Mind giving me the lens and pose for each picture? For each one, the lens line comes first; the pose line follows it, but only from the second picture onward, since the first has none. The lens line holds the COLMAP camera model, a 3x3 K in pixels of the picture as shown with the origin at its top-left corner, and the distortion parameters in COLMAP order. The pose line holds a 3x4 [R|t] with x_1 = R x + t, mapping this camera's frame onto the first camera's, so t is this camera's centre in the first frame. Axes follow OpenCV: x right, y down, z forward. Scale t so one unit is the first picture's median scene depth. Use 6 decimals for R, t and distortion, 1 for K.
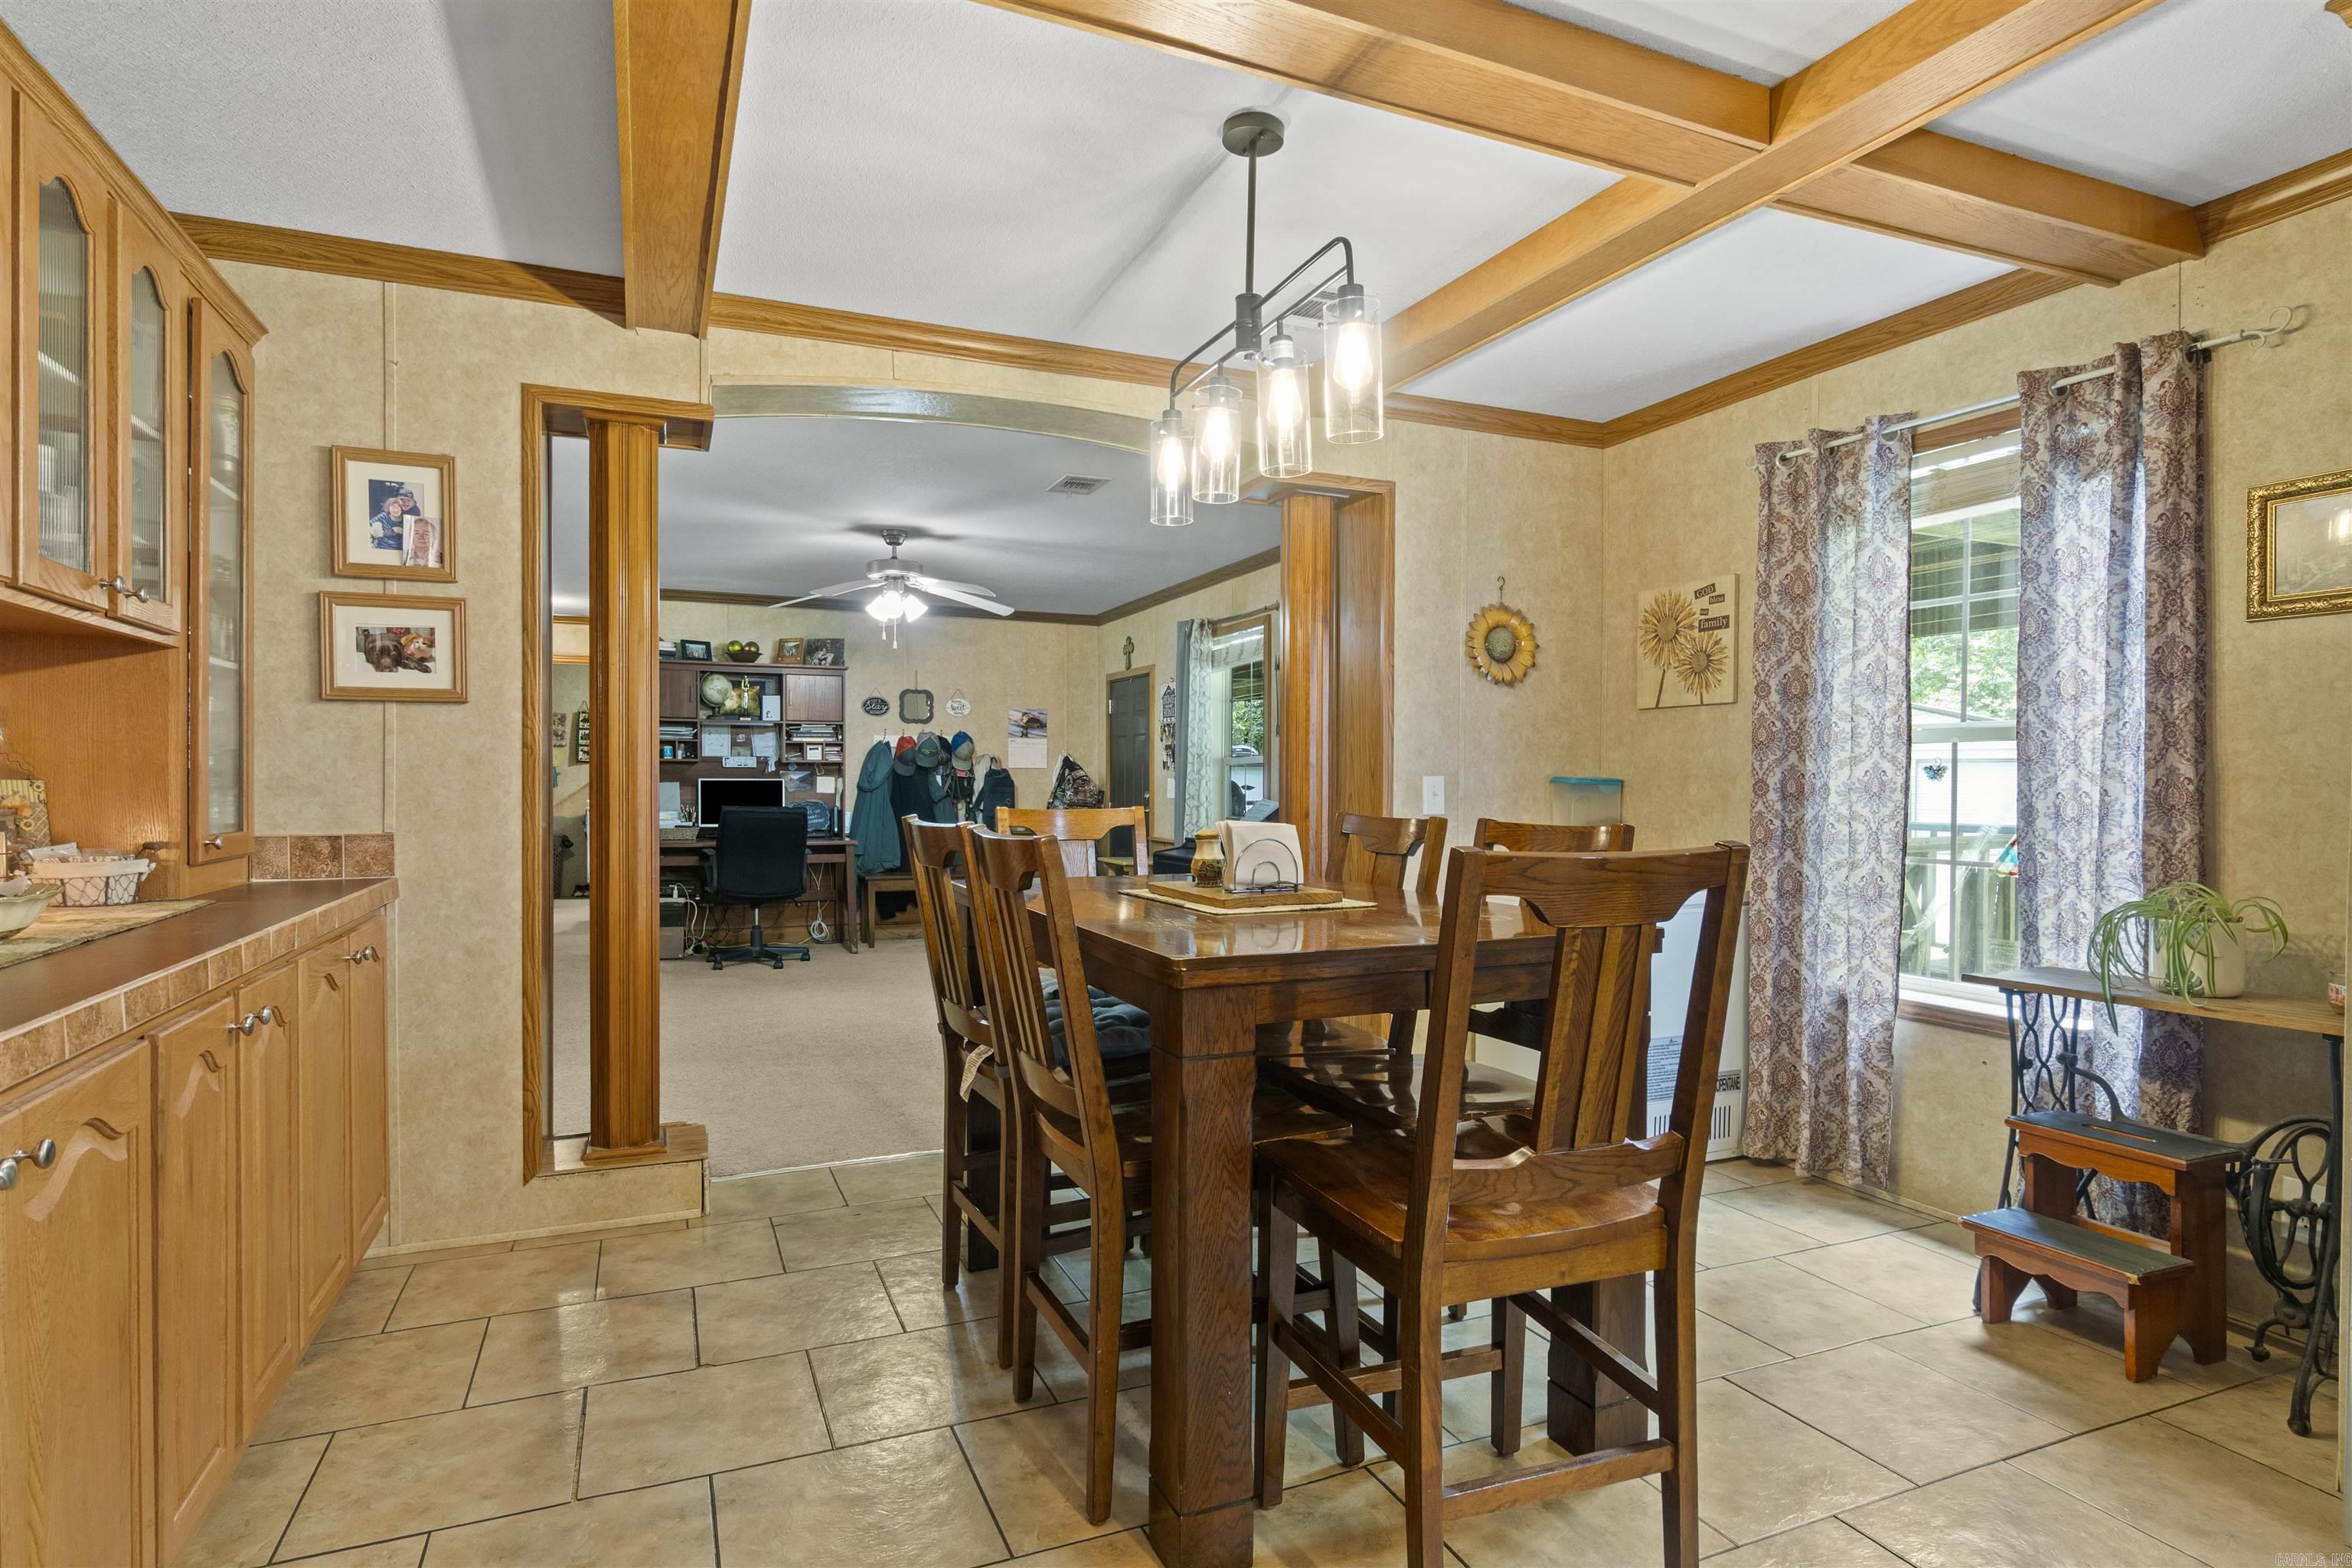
lens RADIAL K [[1198.5, 0, 1131.1], [0, 1198.5, 802.7], [0, 0, 1]] dist [-0.005879, 0.002757]
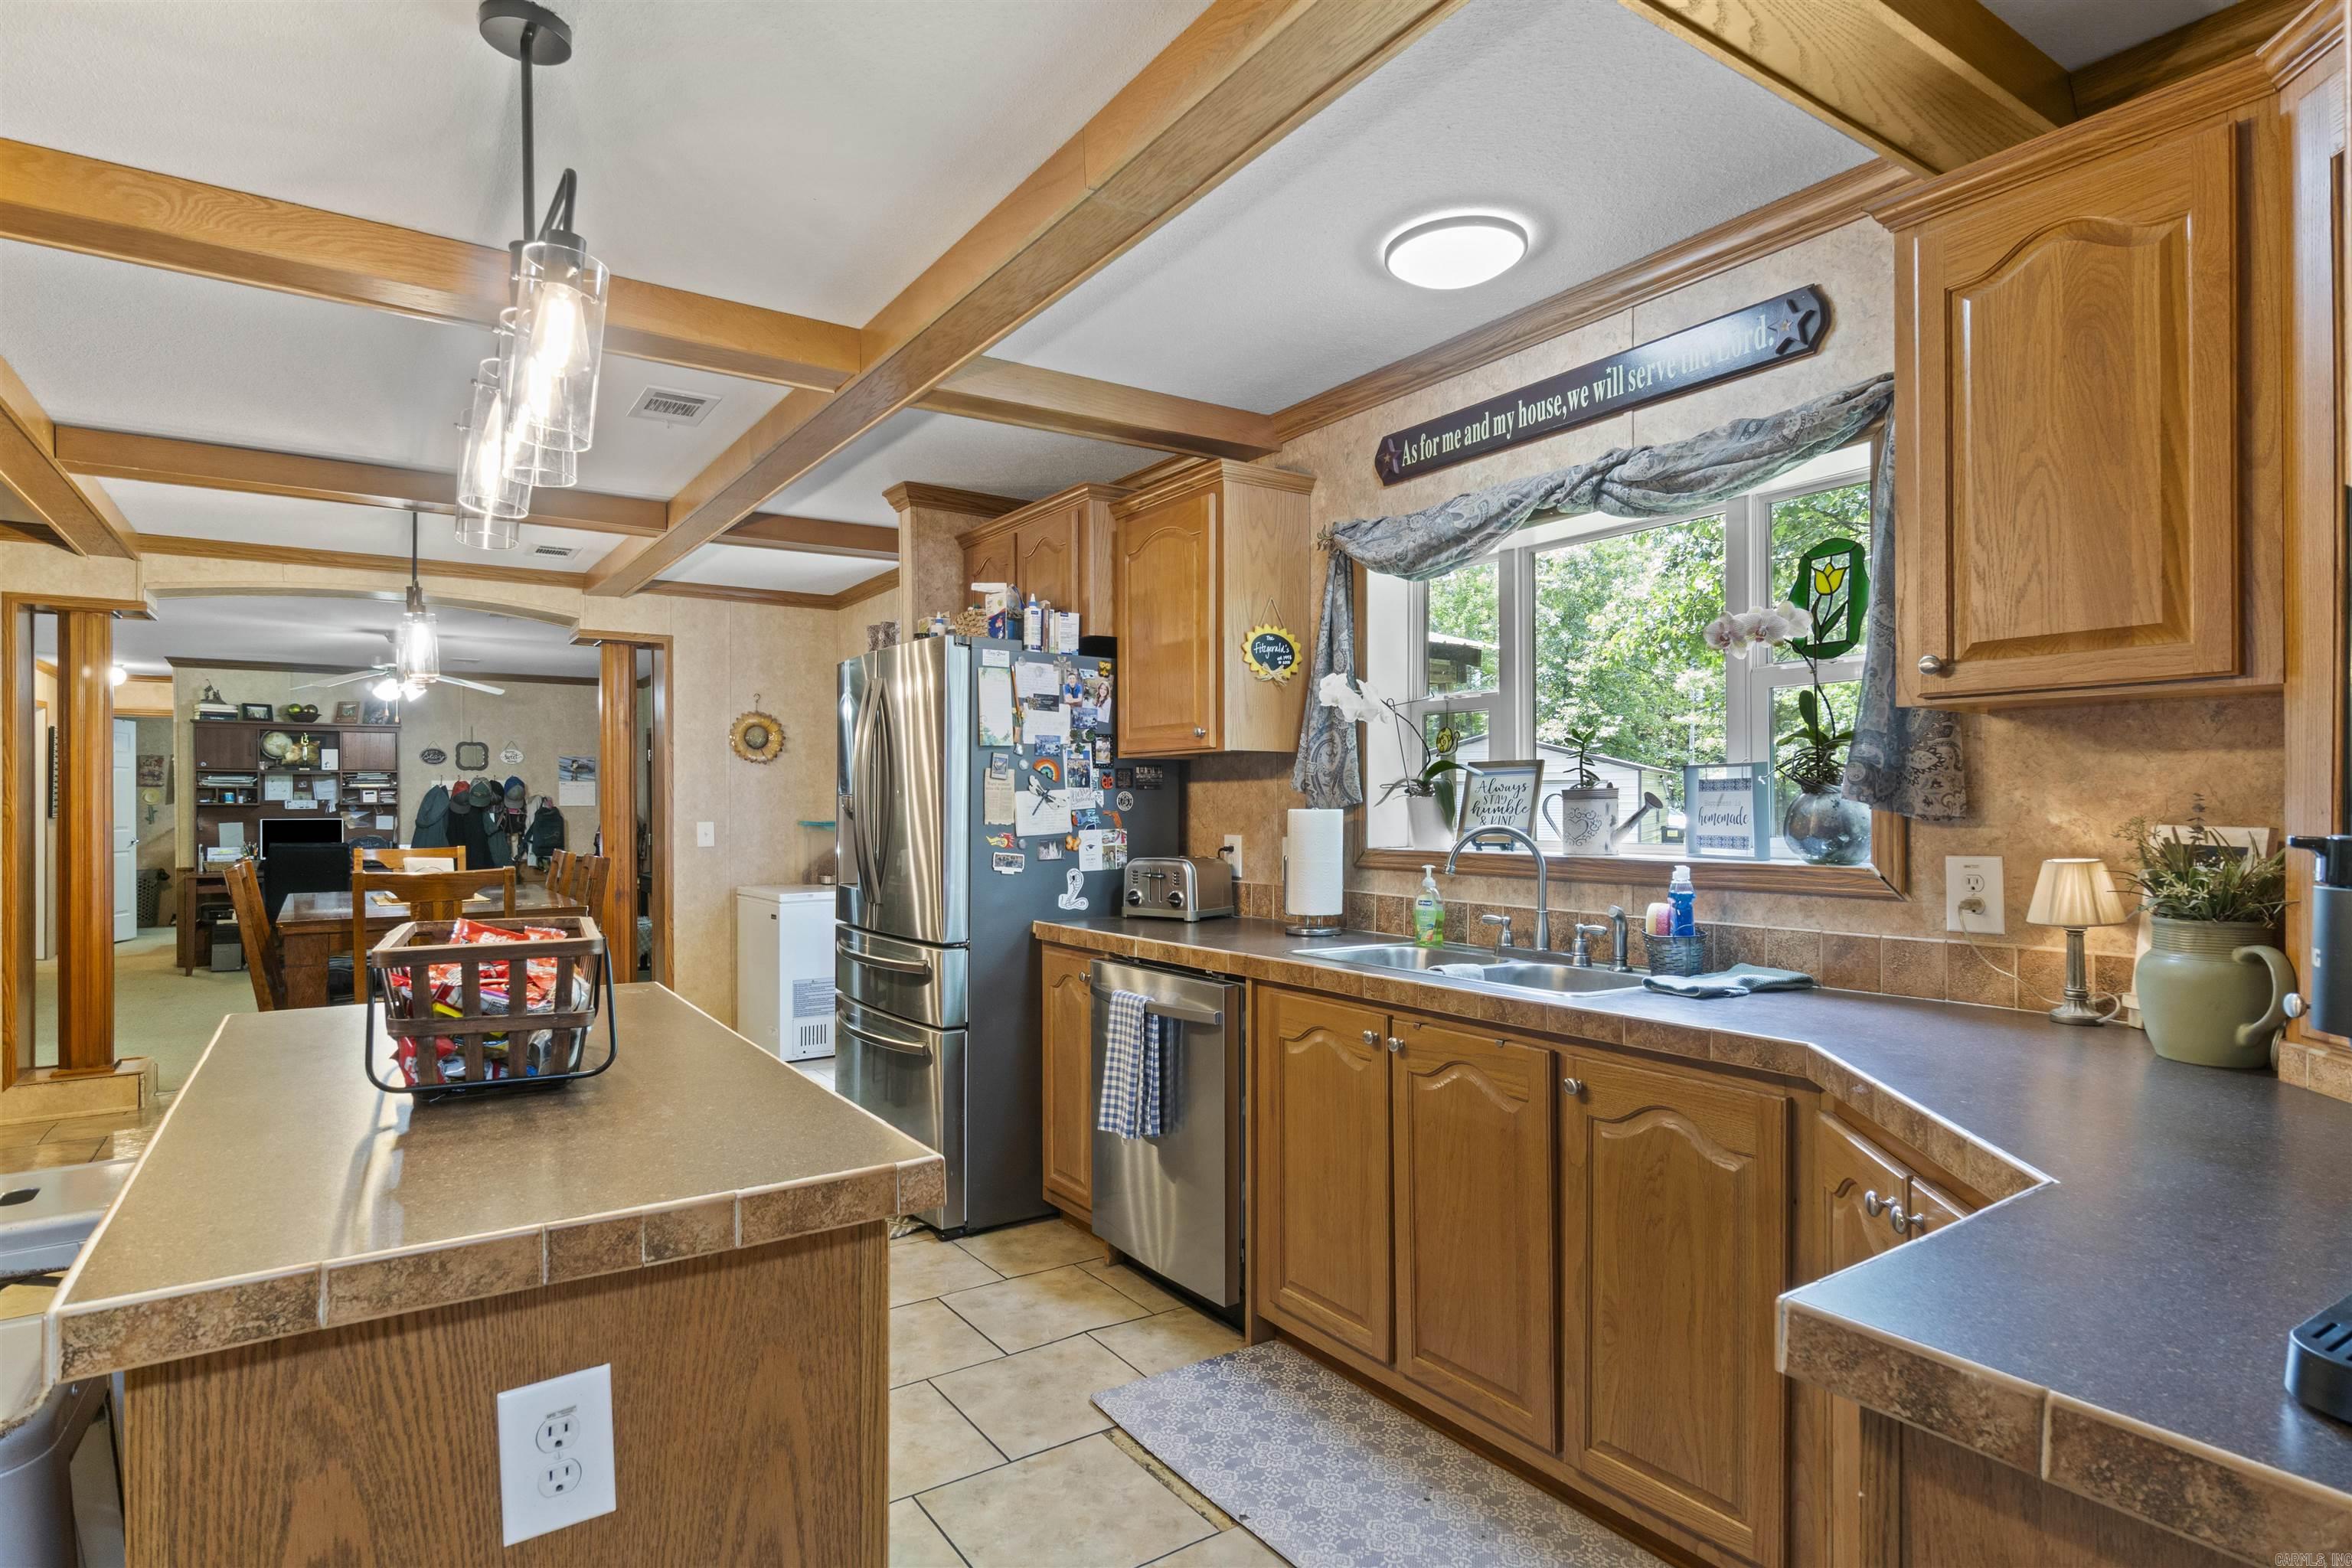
lens RADIAL K [[1198.5, 0, 1129.8], [0, 1198.5, 799.1], [0, 0, 1]] dist [-0.005879, 0.002757]
pose [[0.980749, -0.008170, 0.195104, 0.249056], [0.011728, 0.999785, -0.017087, -0.009515], [-0.194922, 0.019046, 0.980634, -0.326046]]
